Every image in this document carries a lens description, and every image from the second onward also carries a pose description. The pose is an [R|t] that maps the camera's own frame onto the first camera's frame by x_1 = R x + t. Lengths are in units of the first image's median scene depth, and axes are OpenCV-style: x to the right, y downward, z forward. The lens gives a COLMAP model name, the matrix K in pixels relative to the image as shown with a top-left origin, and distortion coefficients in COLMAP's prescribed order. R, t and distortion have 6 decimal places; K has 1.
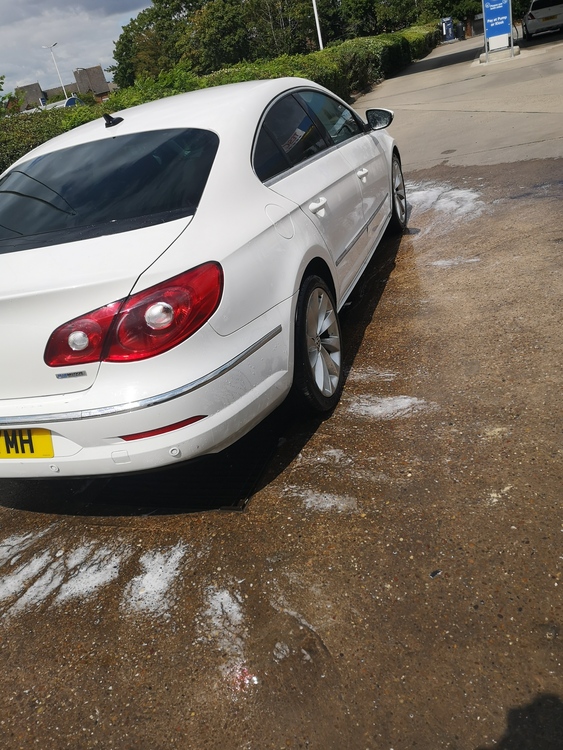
lens RADIAL K [[611.6, 0, 281.5], [0, 611.6, 375.0], [0, 0, 1]] dist [0.004832, -0.010380]
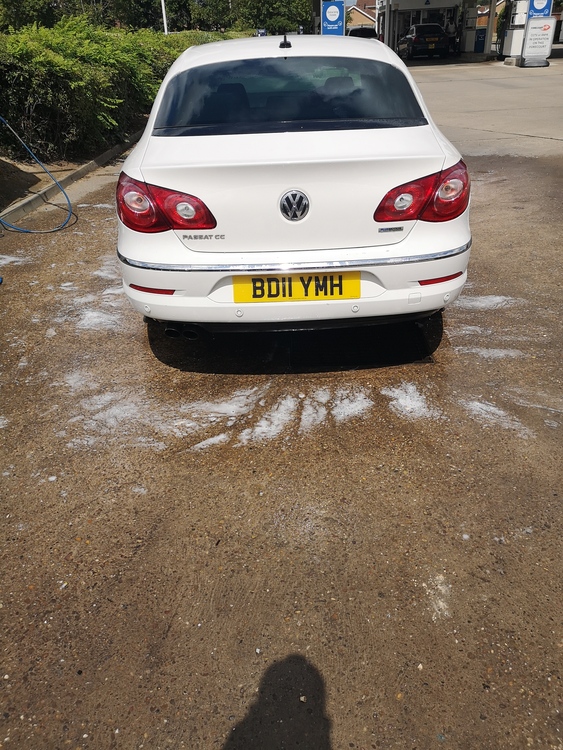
lens RADIAL K [[599.3, 0, 281.5], [0, 599.3, 375.0], [0, 0, 1]] dist [0.039125, -0.015351]
pose [[0.938715, 0.011547, 0.344501, -0.901200], [-0.012551, 0.999921, 0.000683, 0.279652], [-0.344466, -0.004965, 0.938786, -0.103806]]
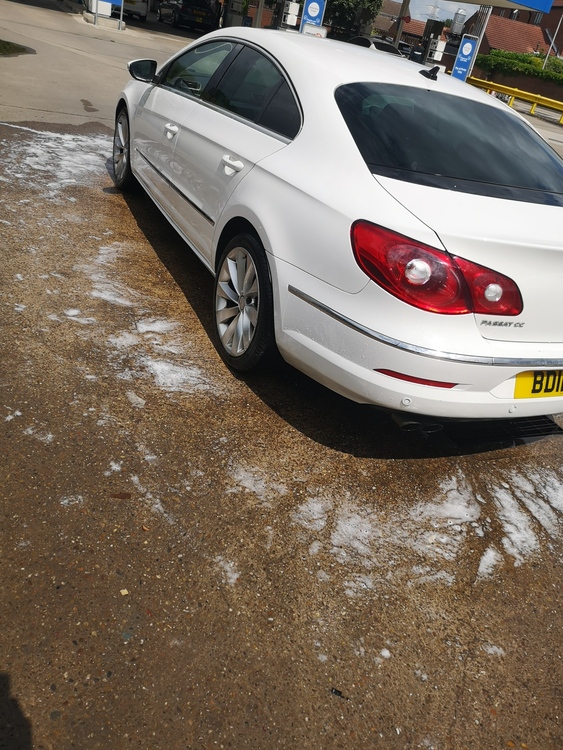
lens RADIAL K [[611.6, 0, 281.5], [0, 611.6, 375.0], [0, 0, 1]] dist [0.004832, -0.010380]
pose [[0.675552, -0.007553, 0.737274, -1.610719], [-0.032059, 0.998701, 0.039606, 0.071021], [-0.736615, -0.050393, 0.674432, 0.631819]]
